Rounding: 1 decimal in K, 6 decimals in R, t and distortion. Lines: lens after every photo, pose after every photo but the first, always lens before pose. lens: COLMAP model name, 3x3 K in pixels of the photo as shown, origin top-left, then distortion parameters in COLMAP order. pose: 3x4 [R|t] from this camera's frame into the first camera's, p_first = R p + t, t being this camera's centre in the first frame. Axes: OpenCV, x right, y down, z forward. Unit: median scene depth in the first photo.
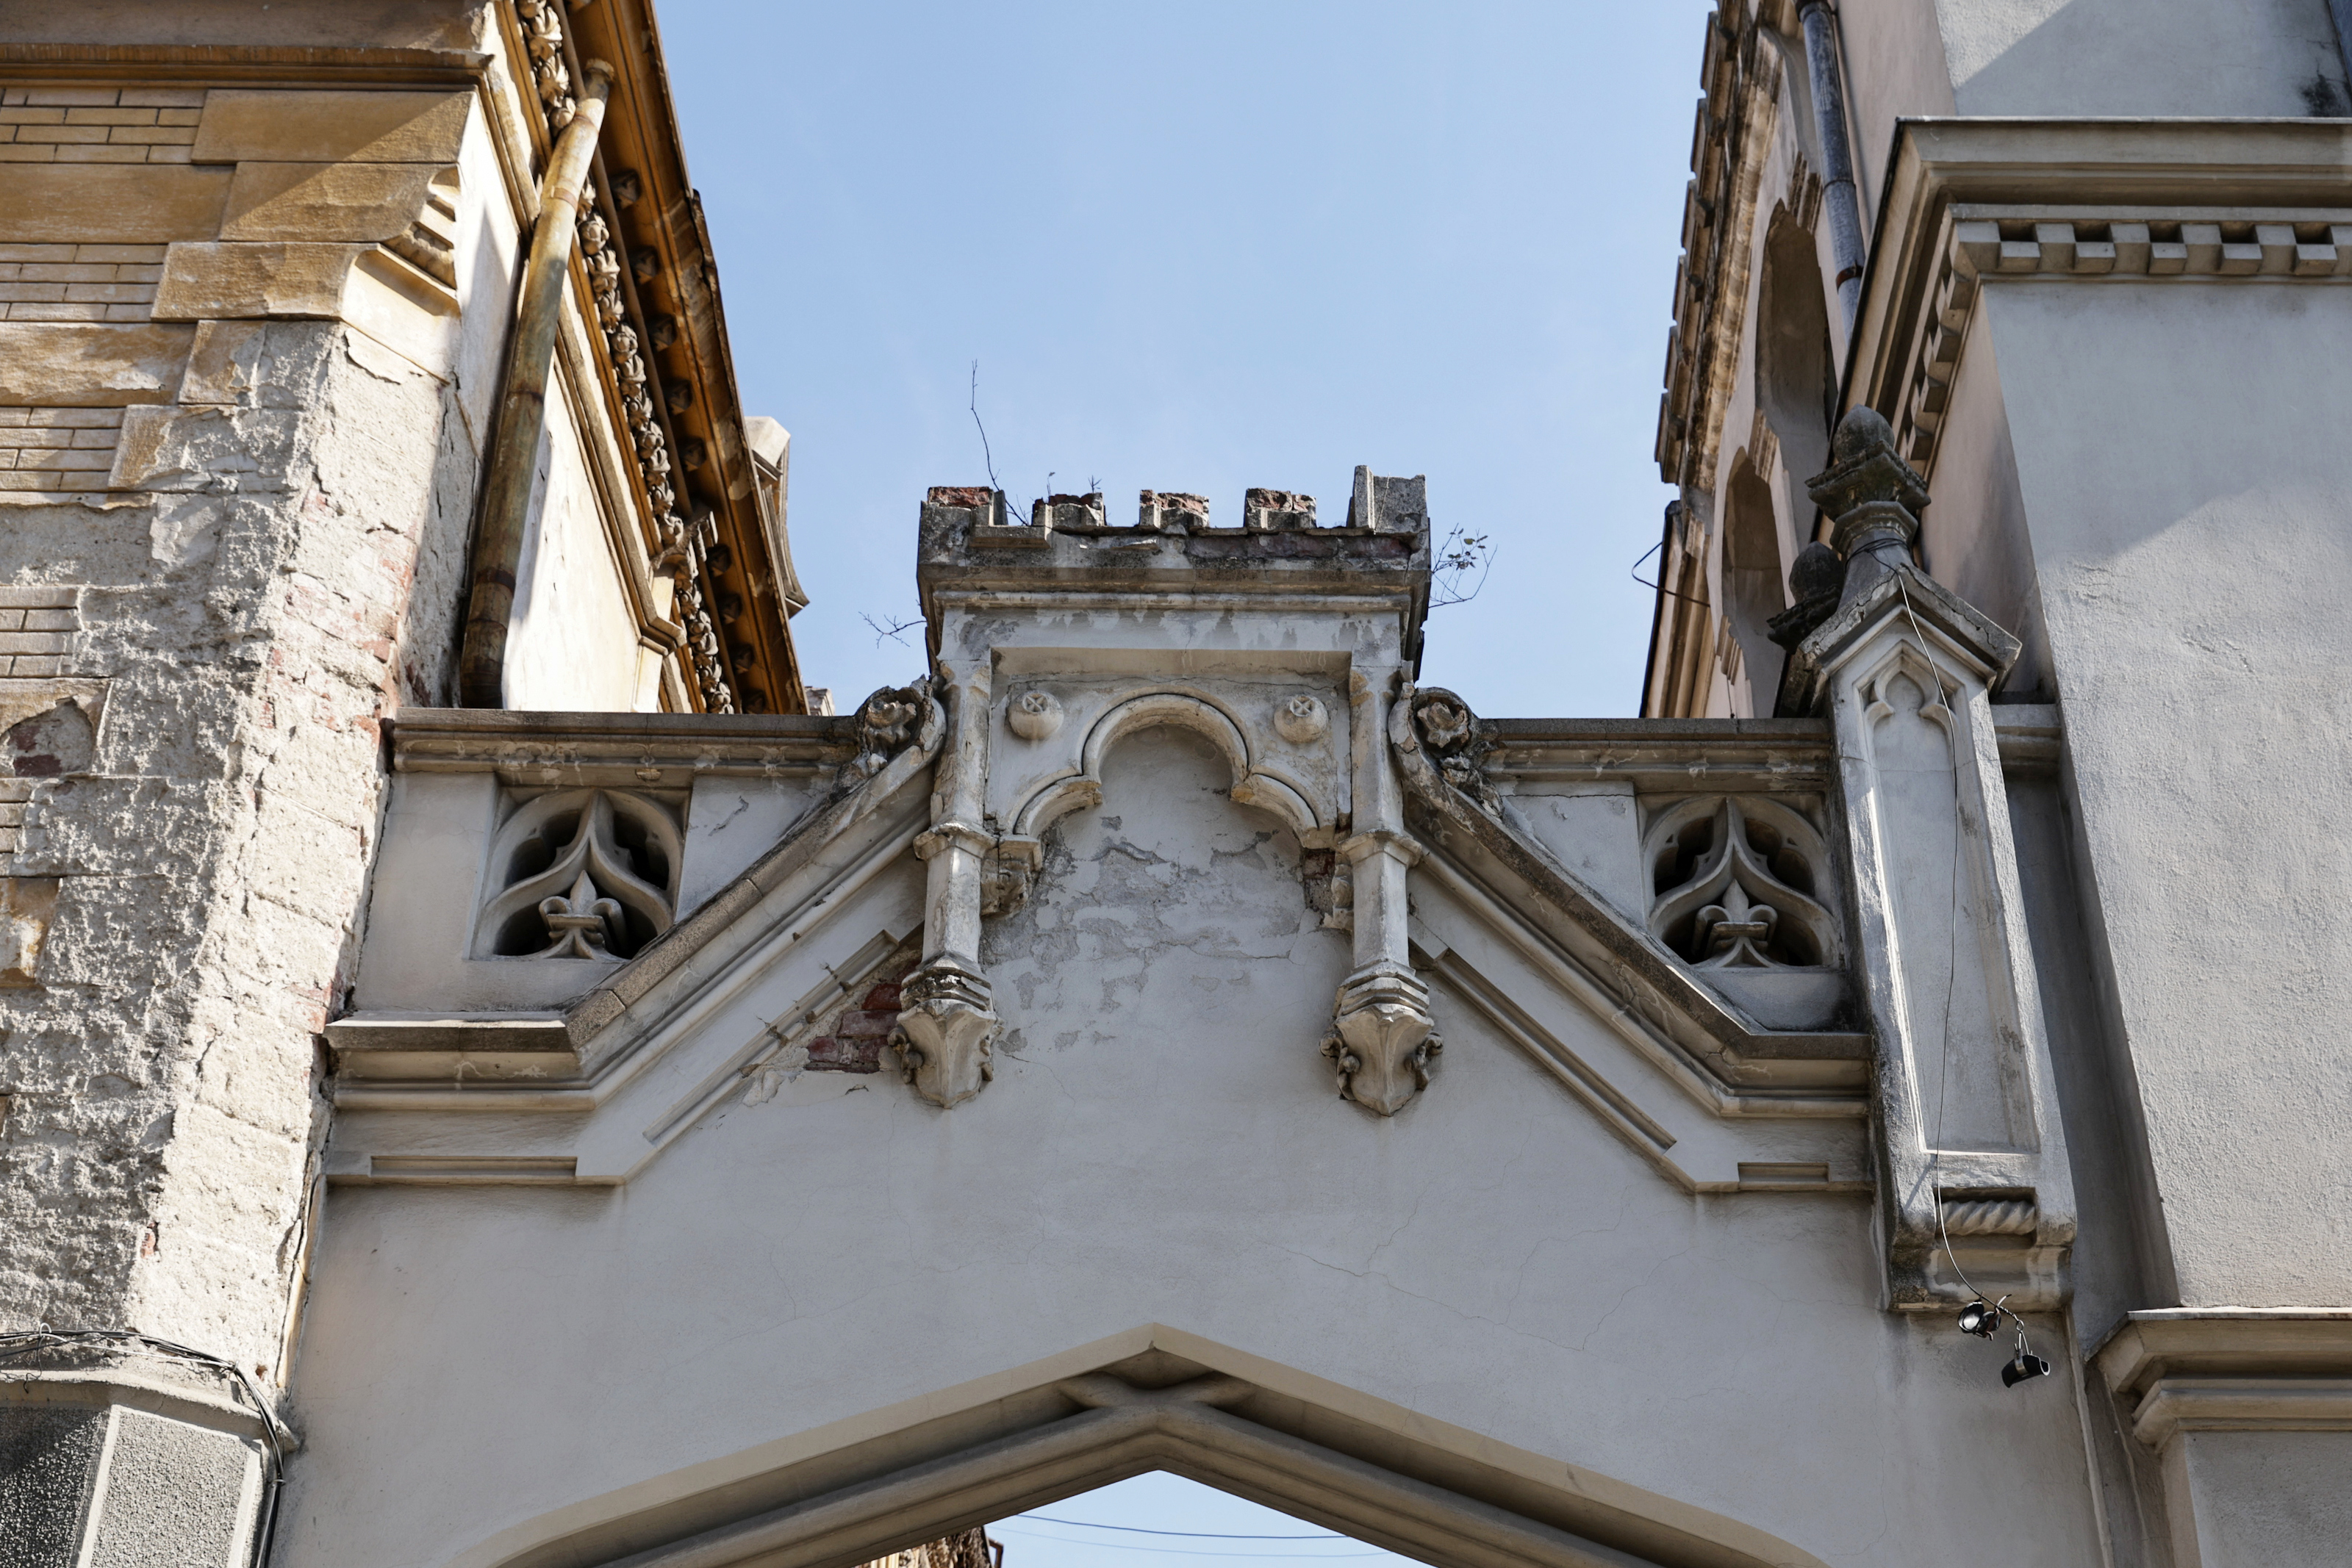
lens RADIAL K [[2666.0, 0, 1249.6], [0, 2666.0, 1116.1], [0, 0, 1]] dist [-0.002126, 0.000000]
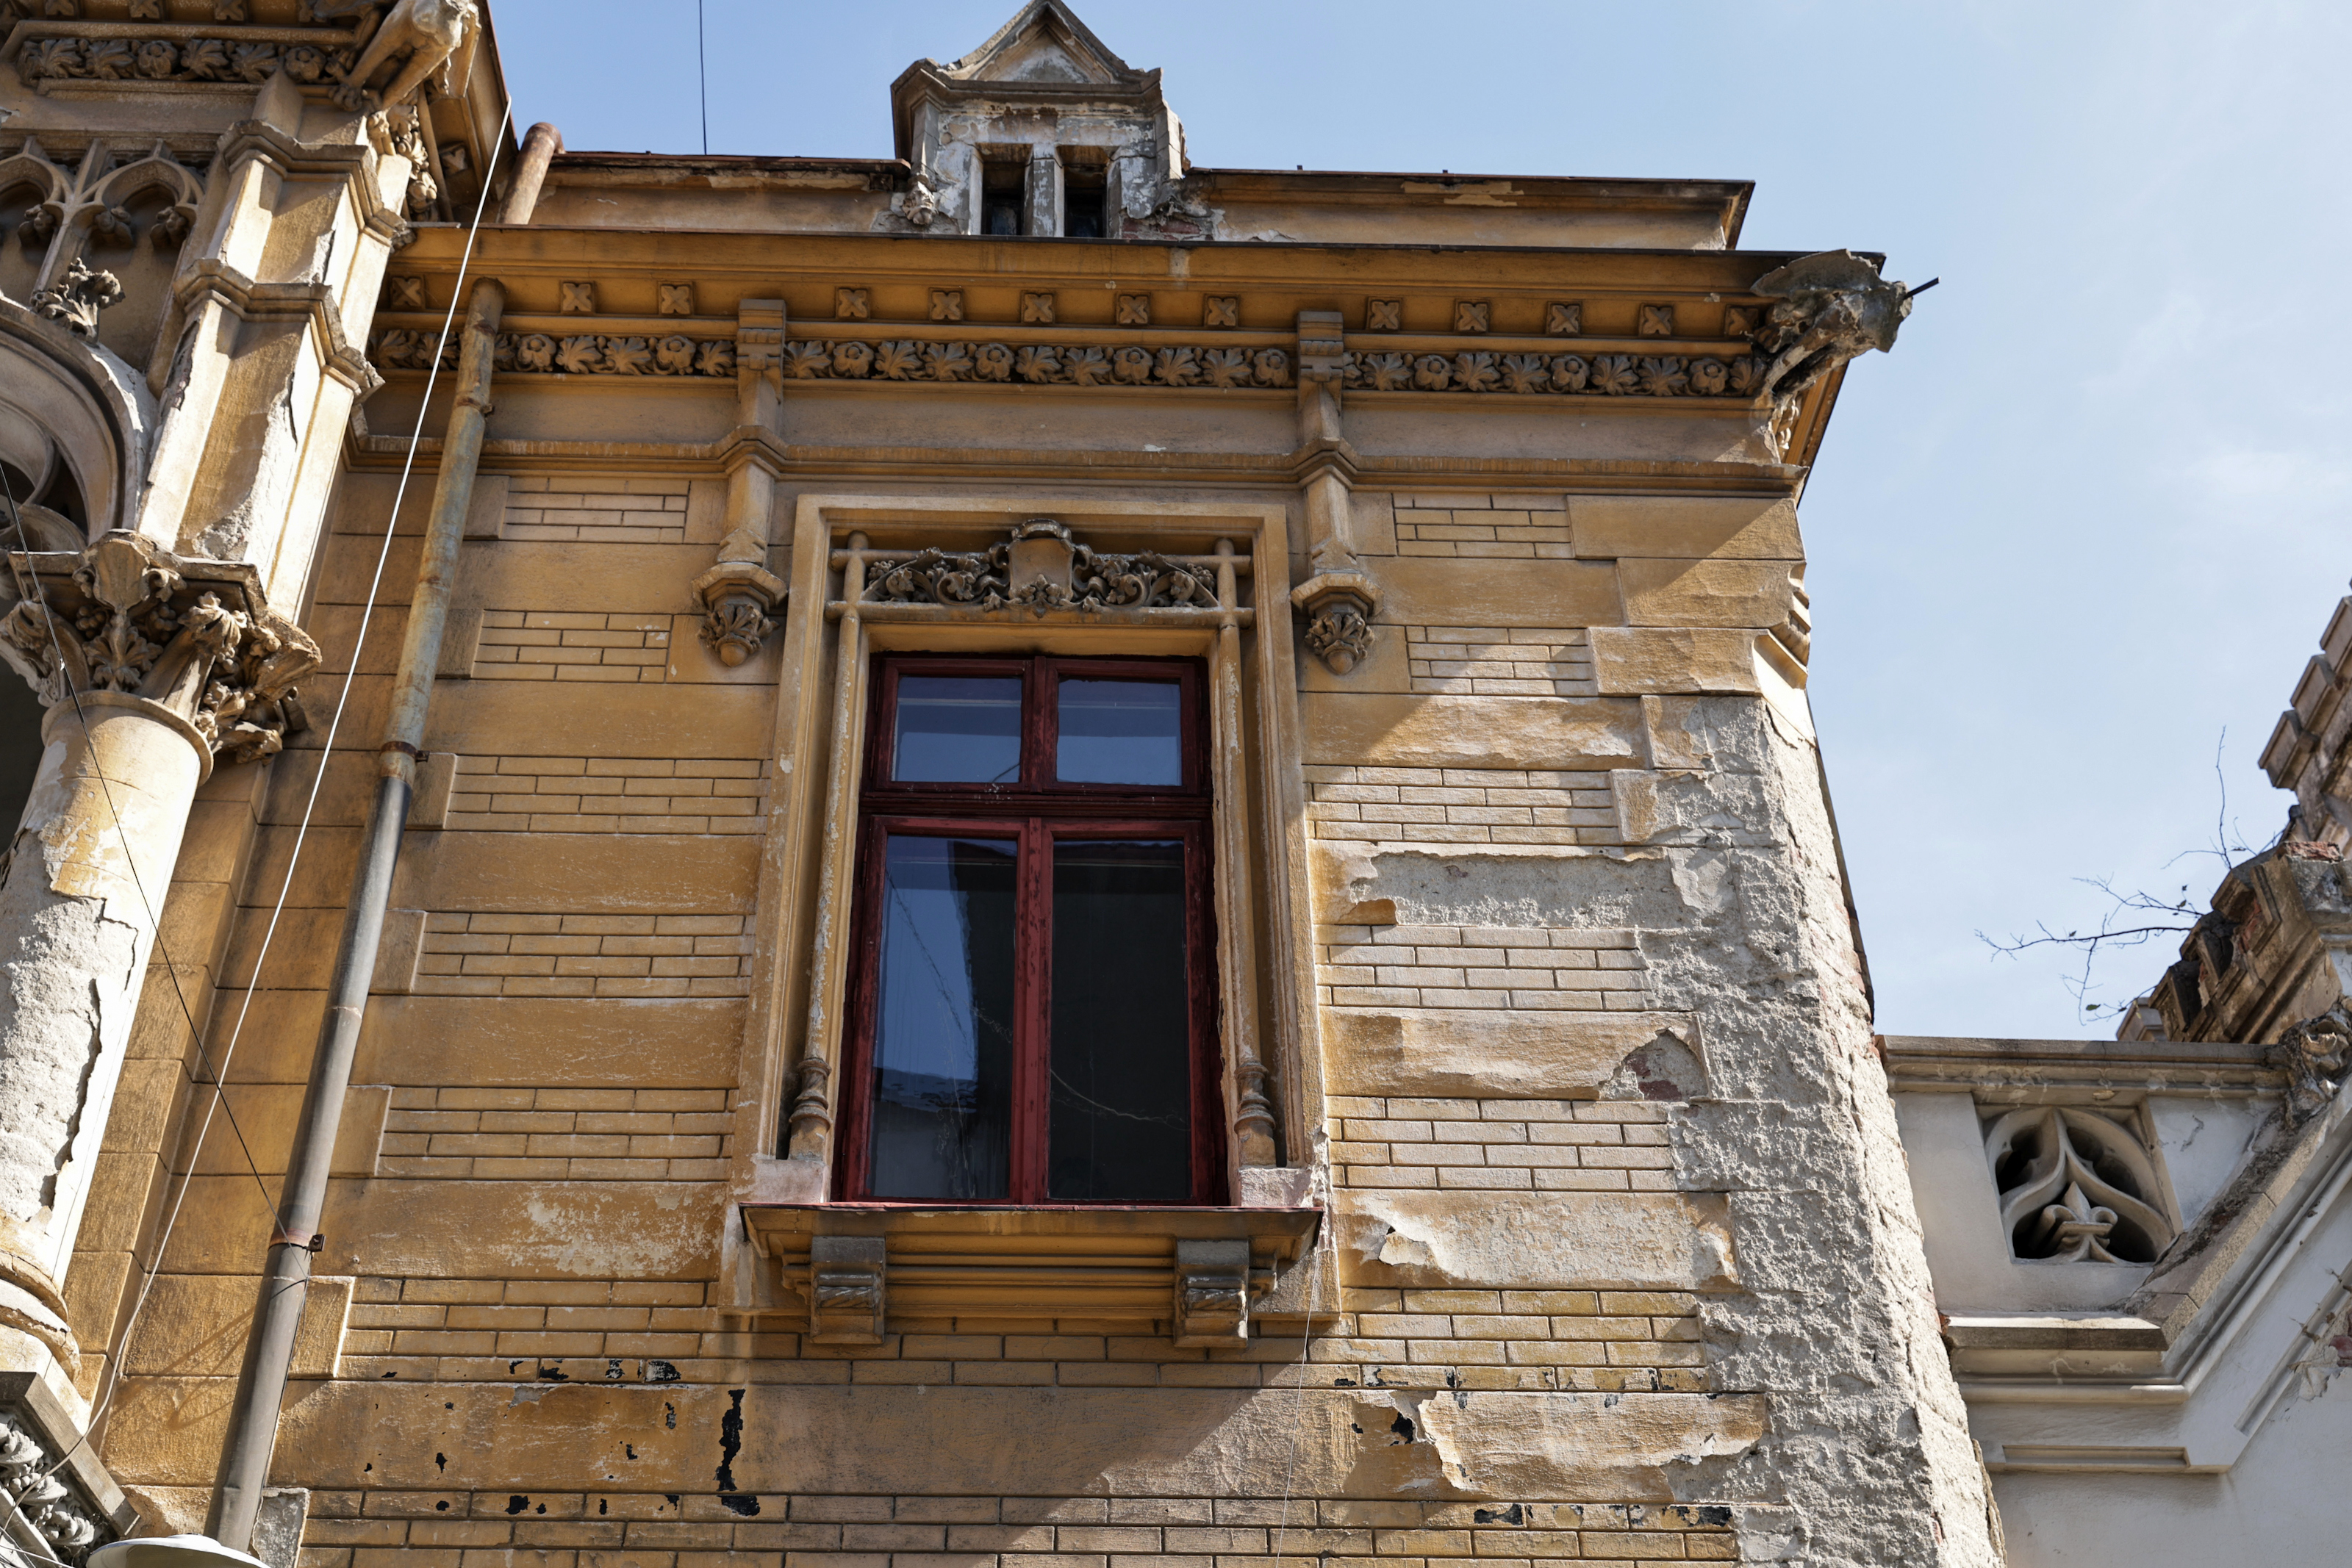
lens RADIAL K [[2503.2, 0, 1084.8], [0, 2503.2, 950.0], [0, 0, 1]] dist [0.013778, 0.000000]
pose [[0.999951, 0.006999, 0.006965, -0.697320], [-0.005943, 0.989919, -0.141511, -0.037856], [-0.007885, 0.141463, 0.989912, -0.059953]]
